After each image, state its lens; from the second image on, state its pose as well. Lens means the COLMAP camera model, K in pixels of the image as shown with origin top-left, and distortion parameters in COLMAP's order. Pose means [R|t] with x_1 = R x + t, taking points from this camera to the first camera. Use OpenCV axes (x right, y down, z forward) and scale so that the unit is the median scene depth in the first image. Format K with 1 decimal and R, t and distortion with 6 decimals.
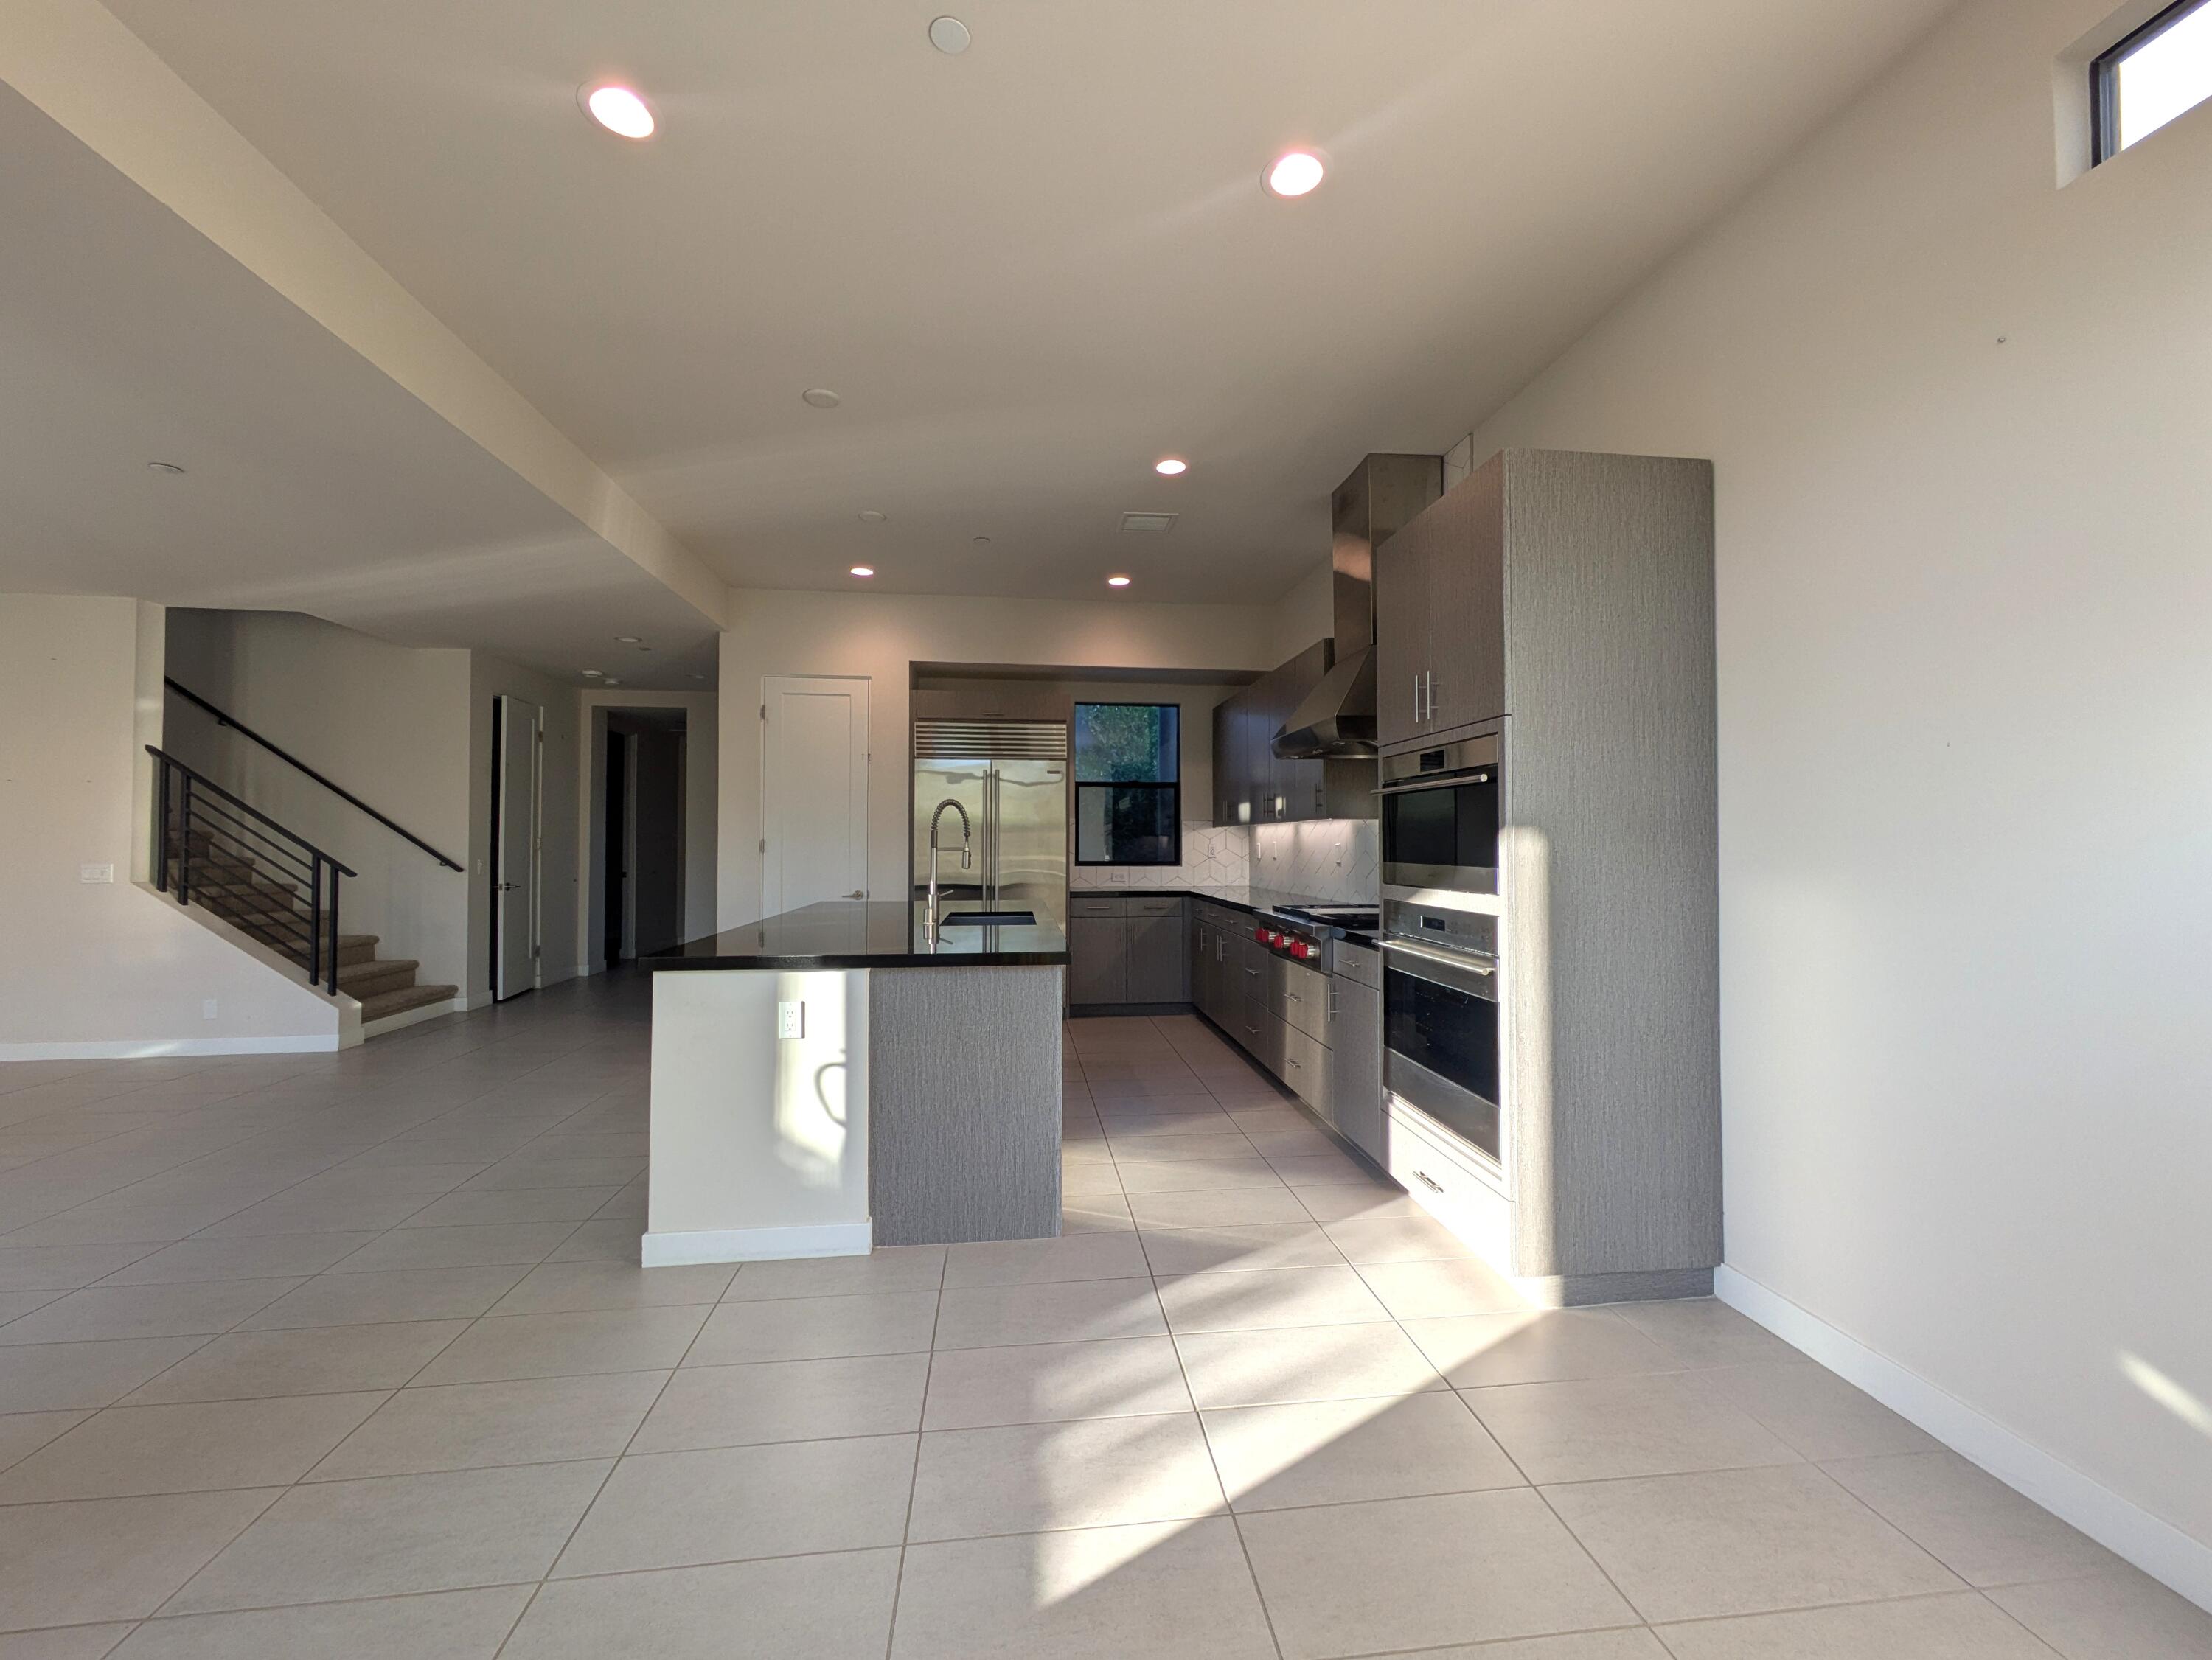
lens RADIAL K [[876.0, 0, 1113.9], [0, 876.0, 831.8], [0, 0, 1]] dist [-0.002323, 0.002317]
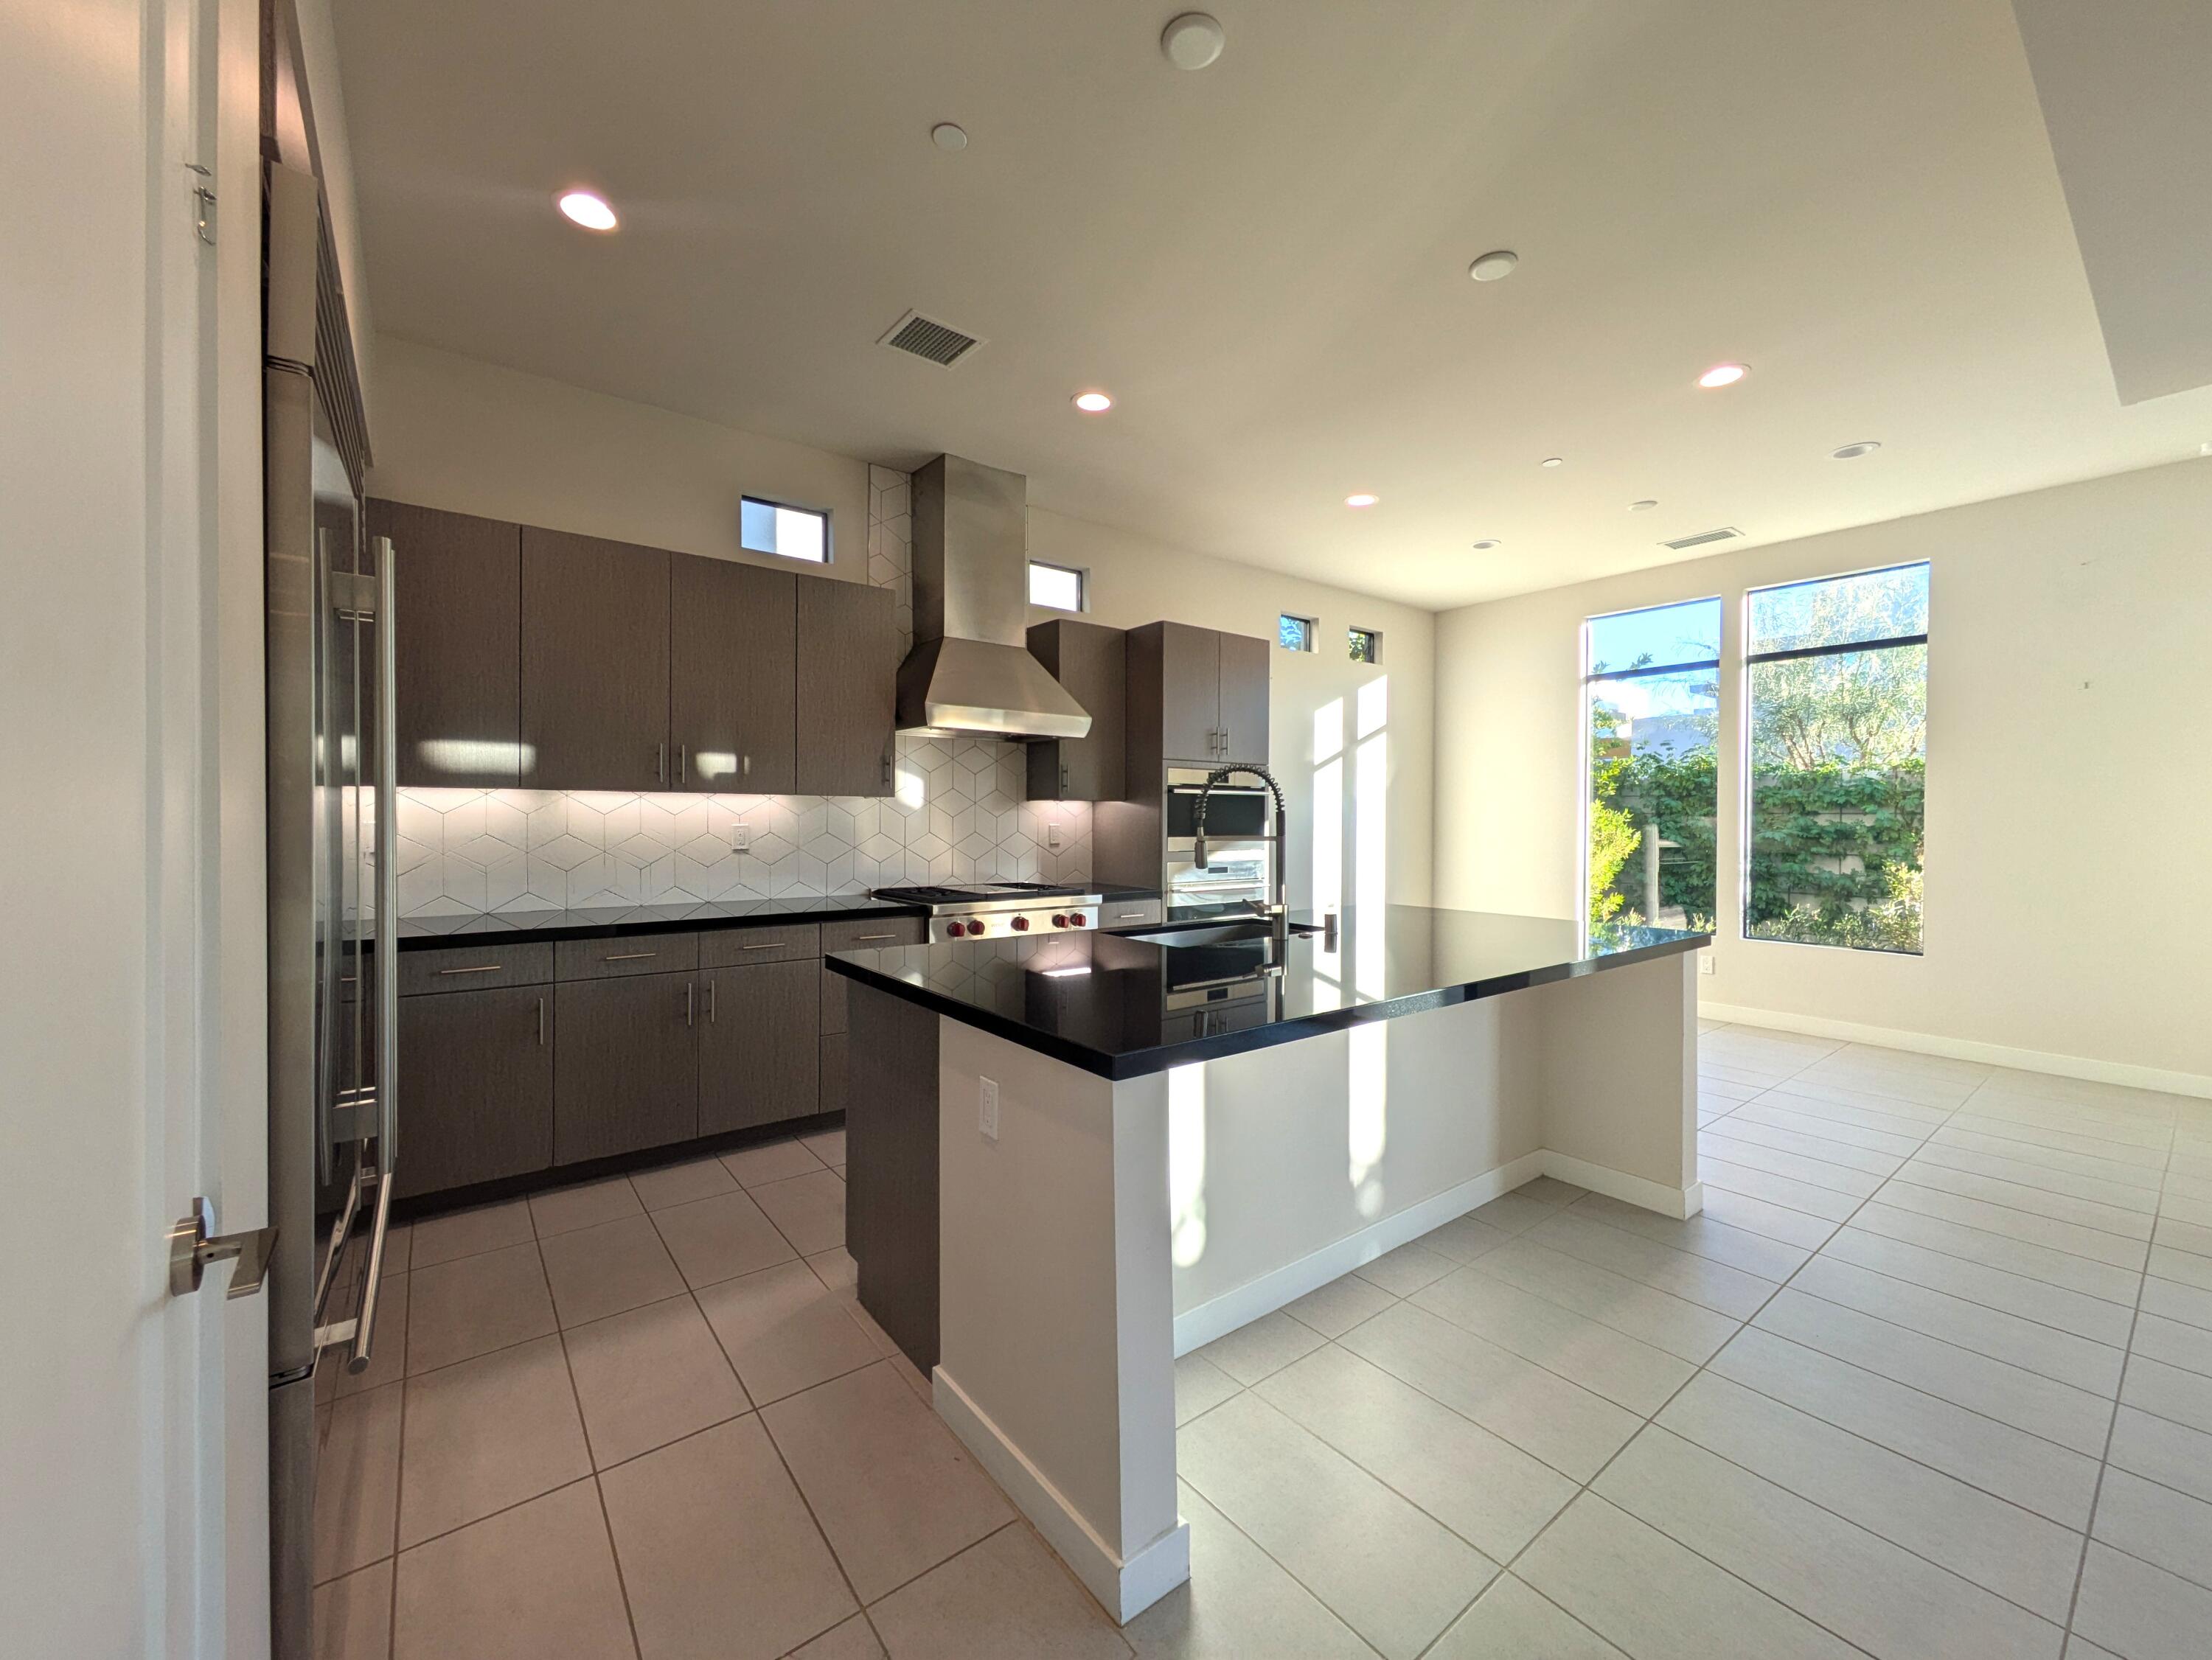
lens RADIAL K [[876.0, 0, 1094.8], [0, 876.0, 824.3], [0, 0, 1]] dist [-0.002323, 0.002317]
pose [[-0.528048, -0.006097, 0.849193, -0.449691], [-0.016884, 0.999852, -0.003320, 0.009632], [-0.849047, -0.016091, -0.528073, 0.968586]]
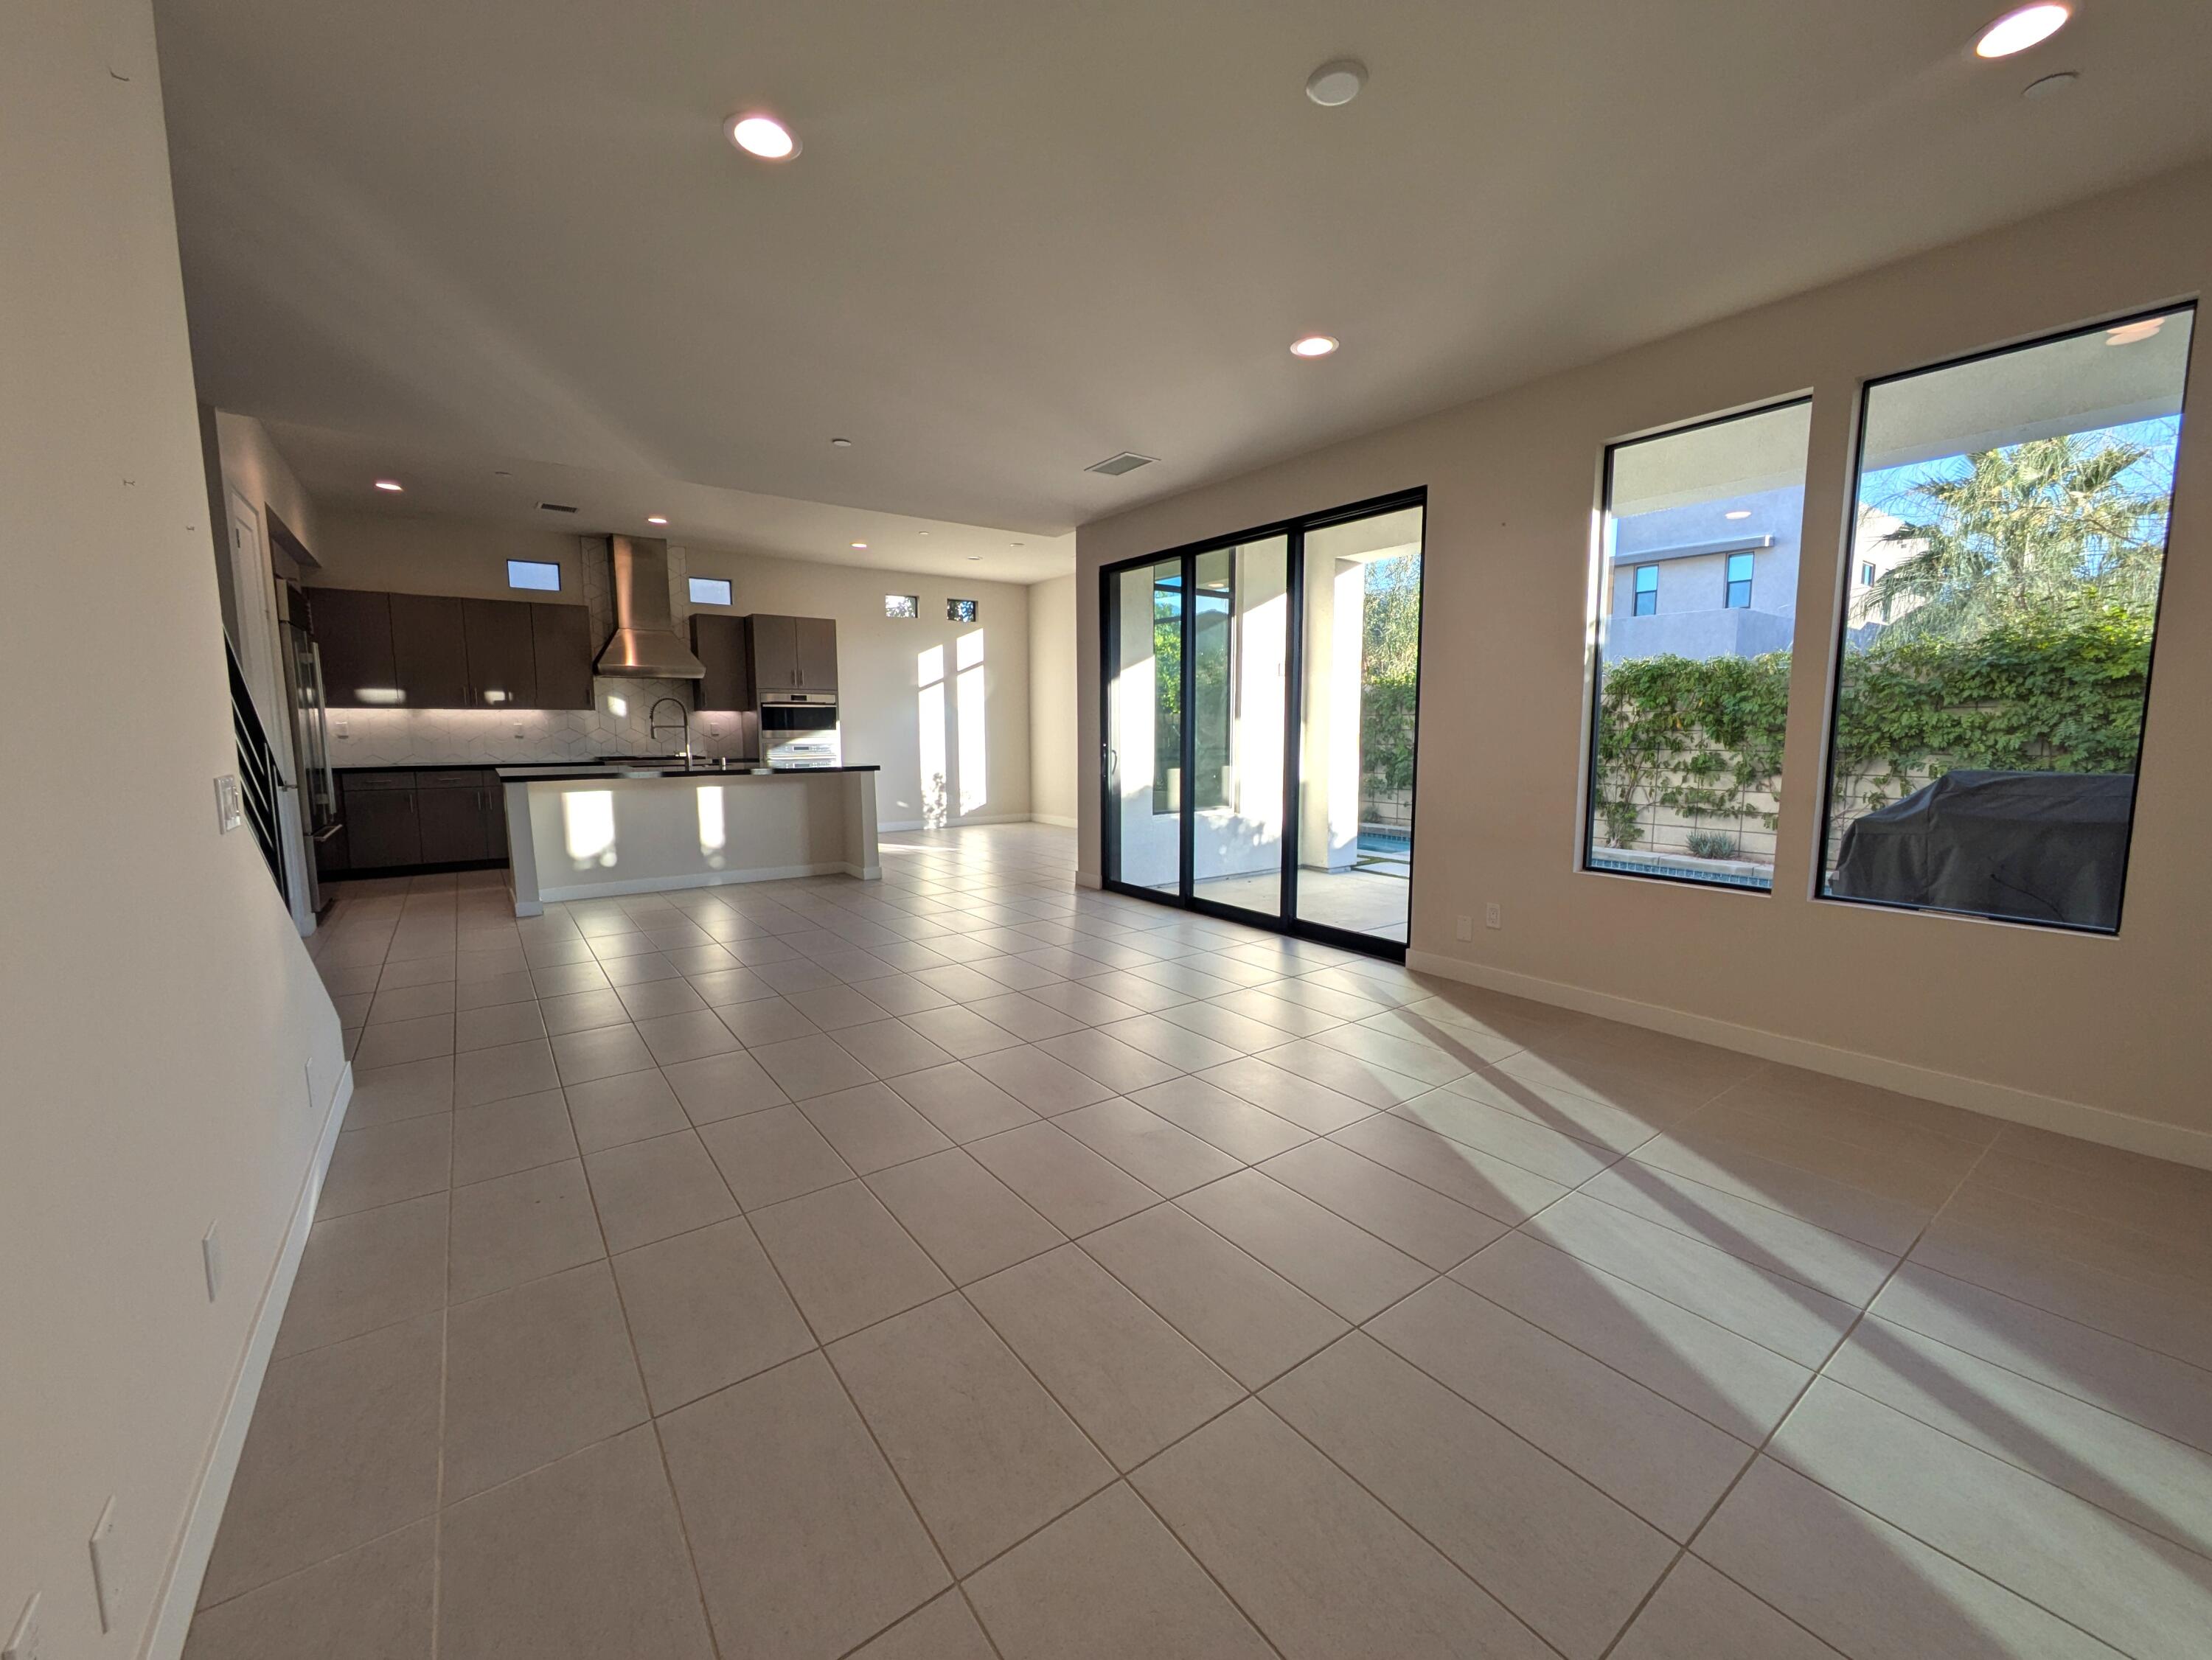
lens RADIAL K [[876.0, 0, 1116.1], [0, 876.0, 830.1], [0, 0, 1]] dist [-0.002323, 0.002317]
pose [[-0.517909, -0.100838, 0.849472, -1.379962], [-0.011554, 0.993762, 0.110921, 0.014256], [-0.855358, 0.047632, -0.515843, 0.769989]]
